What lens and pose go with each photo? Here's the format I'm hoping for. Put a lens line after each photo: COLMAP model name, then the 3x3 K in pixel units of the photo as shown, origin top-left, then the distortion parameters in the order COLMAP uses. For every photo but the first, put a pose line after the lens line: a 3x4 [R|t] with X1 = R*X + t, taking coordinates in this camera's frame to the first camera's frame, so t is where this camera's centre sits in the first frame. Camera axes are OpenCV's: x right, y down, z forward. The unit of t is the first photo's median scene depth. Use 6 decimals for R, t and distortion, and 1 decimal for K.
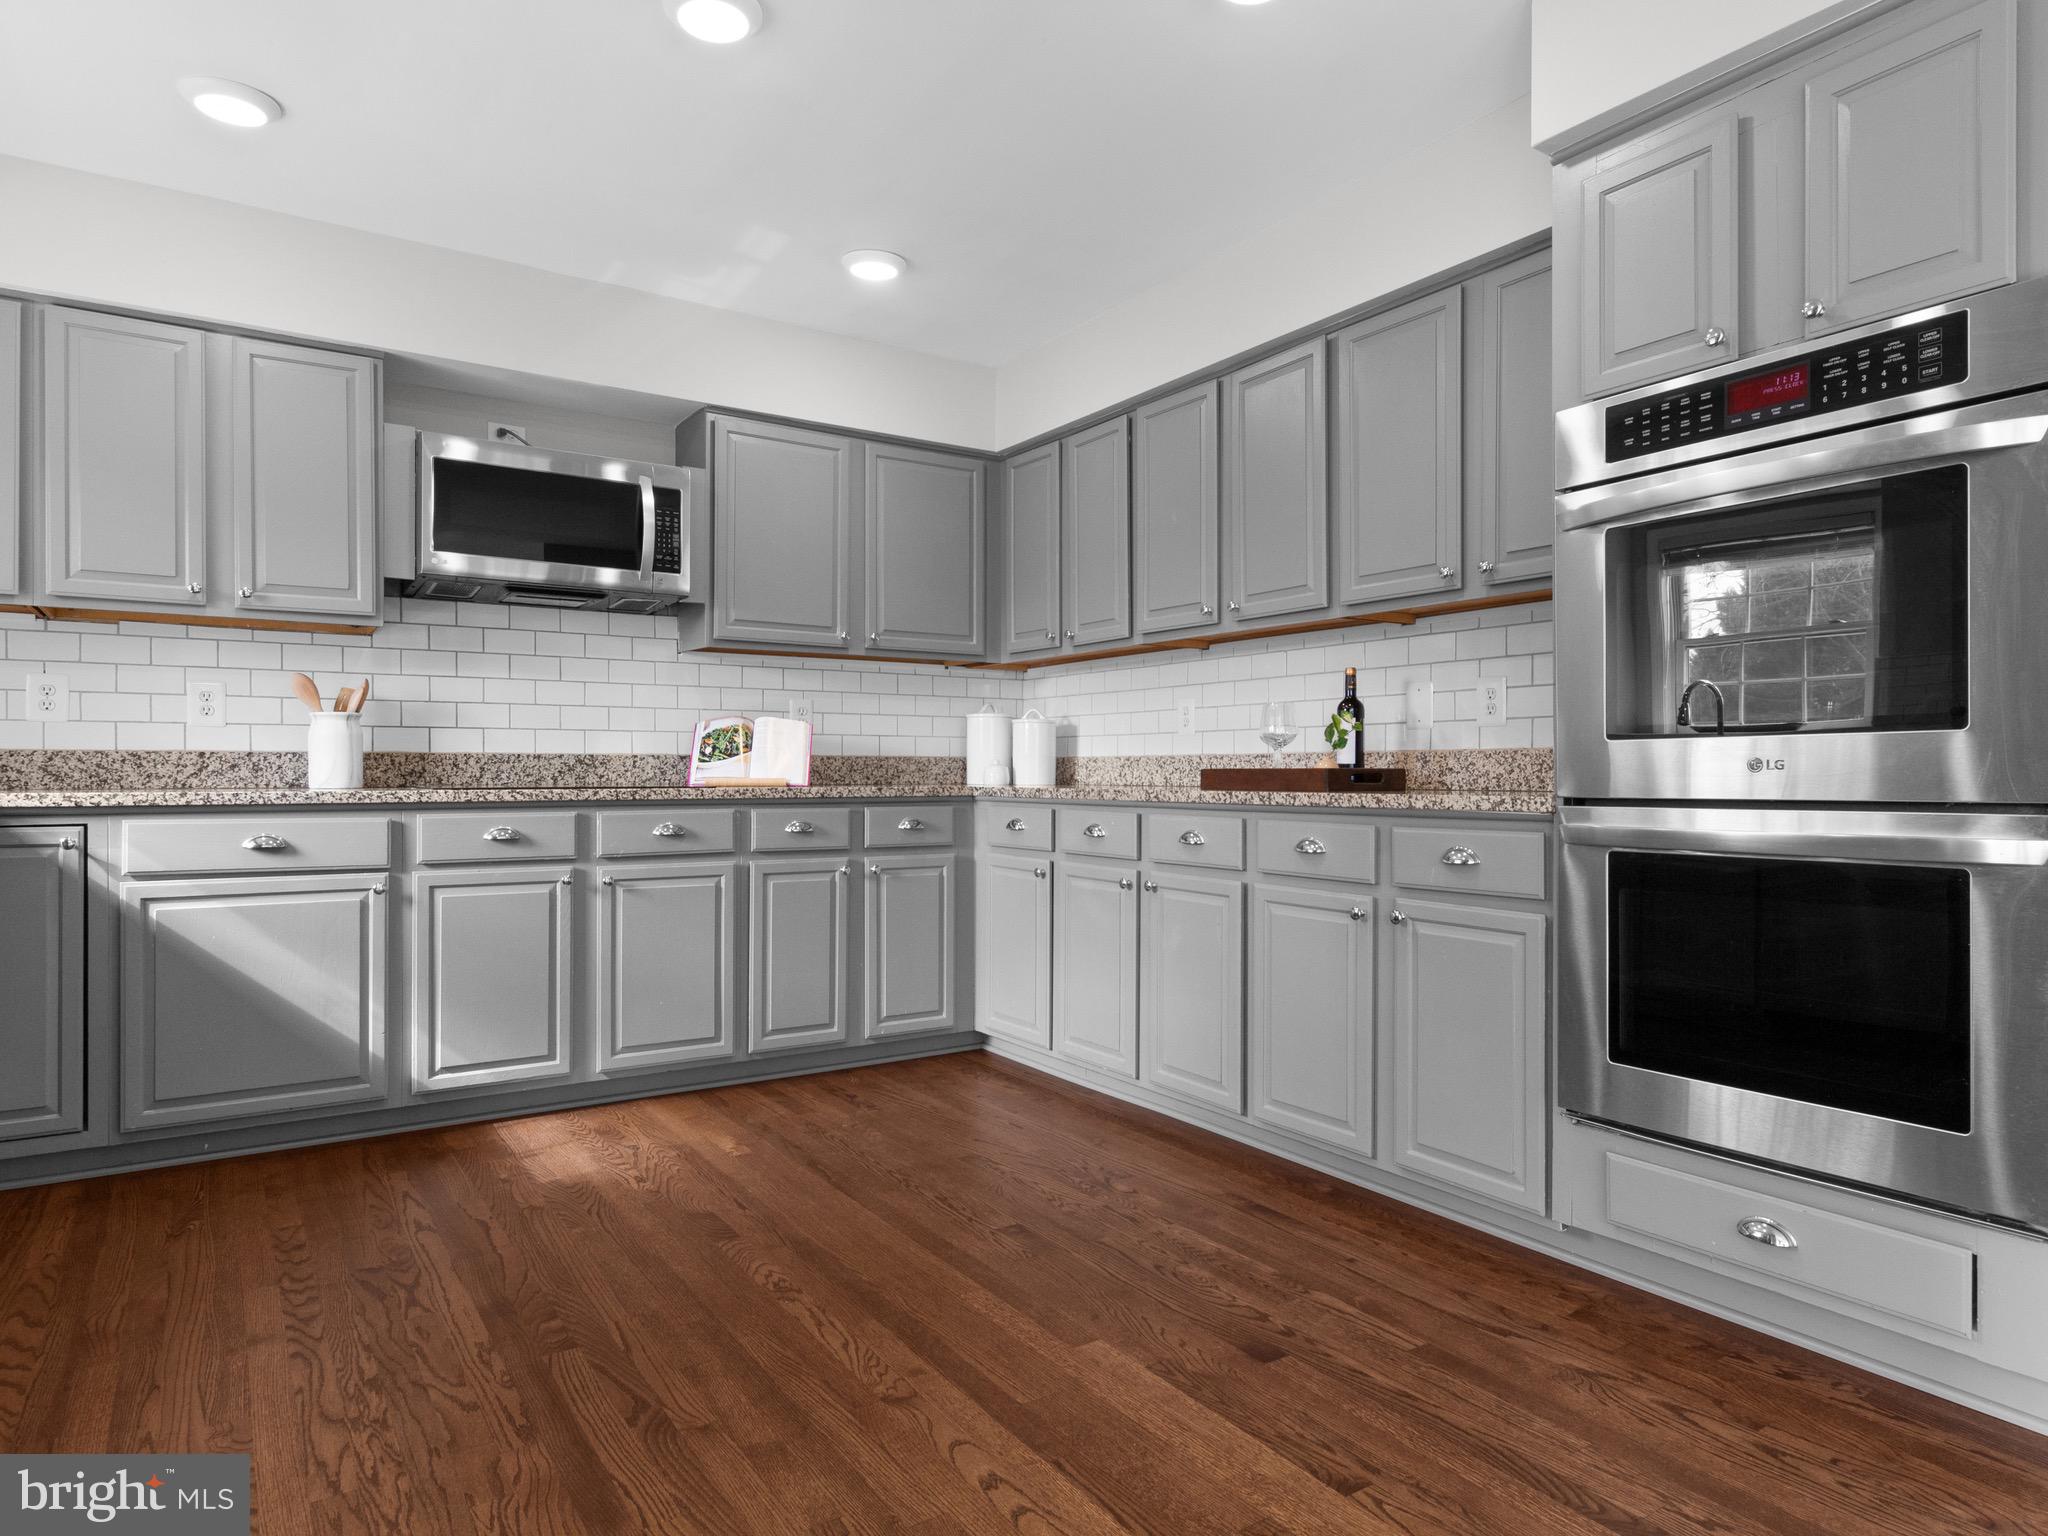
lens RADIAL K [[1234.9, 0, 1028.6], [0, 1234.9, 774.8], [0, 0, 1]] dist [0.003139, 0.001484]
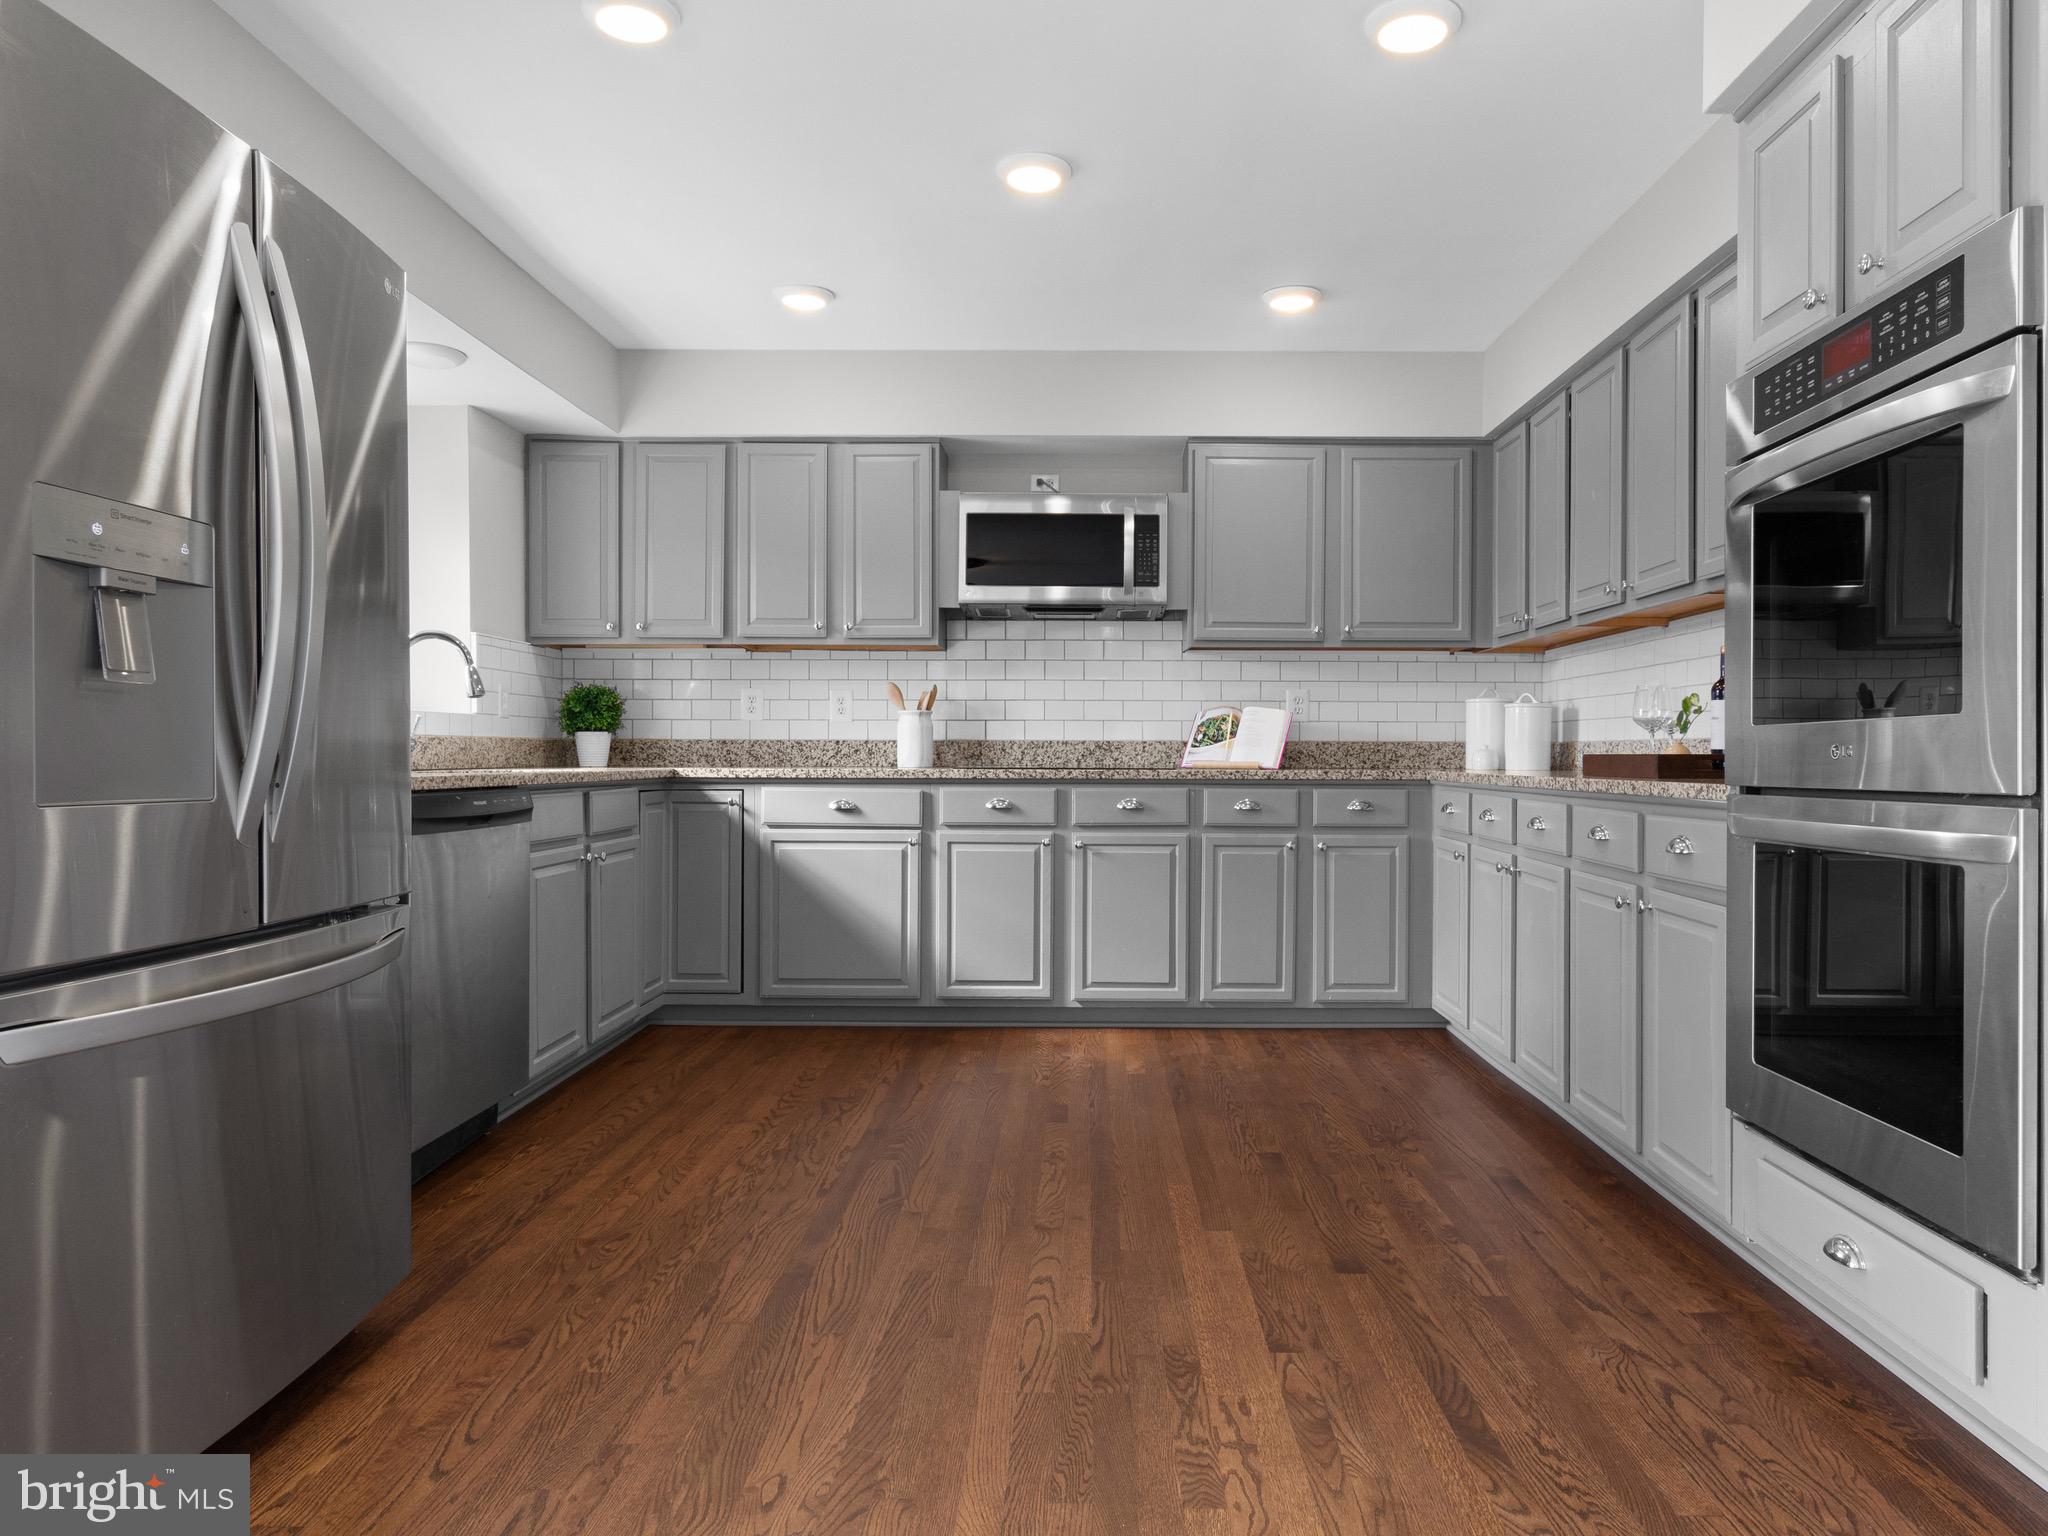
lens RADIAL K [[1316.0, 0, 1085.0], [0, 1316.0, 758.3], [0, 0, 1]] dist [0.001862, 0.002328]
pose [[0.833480, 0.003945, -0.552536, 0.388091], [-0.004150, 0.999991, 0.000880, -0.000933], [0.552534, 0.001560, 0.833489, -0.086173]]
